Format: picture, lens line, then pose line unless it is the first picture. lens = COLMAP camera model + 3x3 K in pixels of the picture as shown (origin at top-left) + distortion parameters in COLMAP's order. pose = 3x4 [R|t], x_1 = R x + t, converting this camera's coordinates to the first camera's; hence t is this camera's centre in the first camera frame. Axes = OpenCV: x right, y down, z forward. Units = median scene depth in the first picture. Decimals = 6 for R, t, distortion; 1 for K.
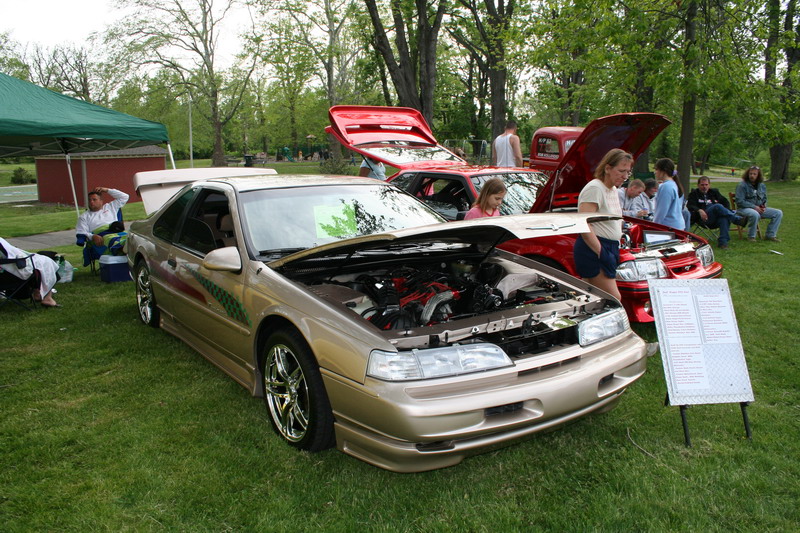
lens RADIAL K [[670.6, 0, 400.1], [0, 670.6, 267.0], [0, 0, 1]] dist [-0.139324, 0.107828]
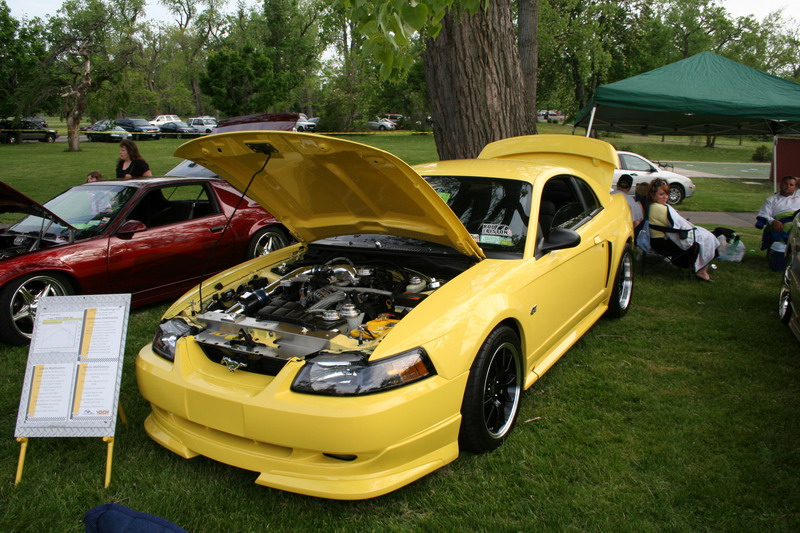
lens RADIAL K [[670.6, 0, 402.1], [0, 670.6, 266.3], [0, 0, 1]] dist [-0.139324, 0.107828]
pose [[0.506256, 0.198054, -0.839333, 0.074779], [-0.171043, 0.976996, 0.127370, -0.009408], [0.845251, 0.079080, 0.528485, 0.027249]]
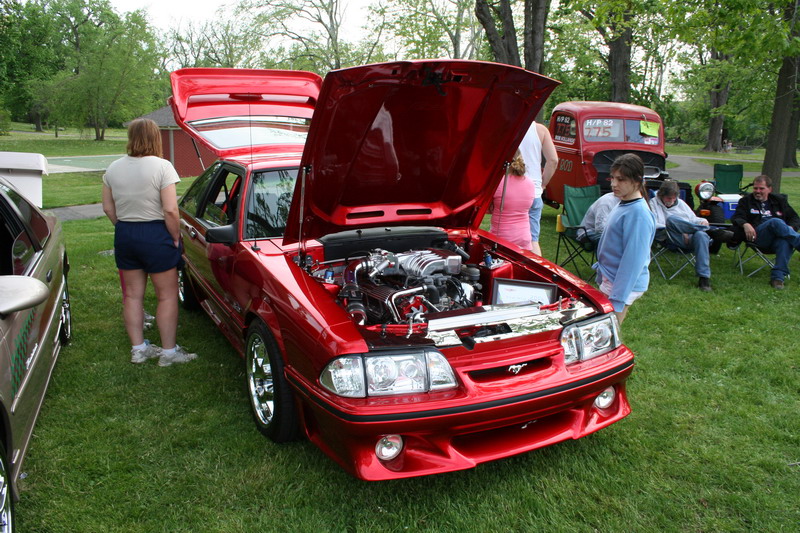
lens RADIAL K [[670.6, 0, 403.2], [0, 670.6, 265.1], [0, 0, 1]] dist [-0.139324, 0.107828]
pose [[0.977634, 0.063100, -0.200624, 0.300534], [-0.056758, 0.997694, 0.037215, -0.062587], [0.202510, -0.024996, 0.978961, 0.321763]]
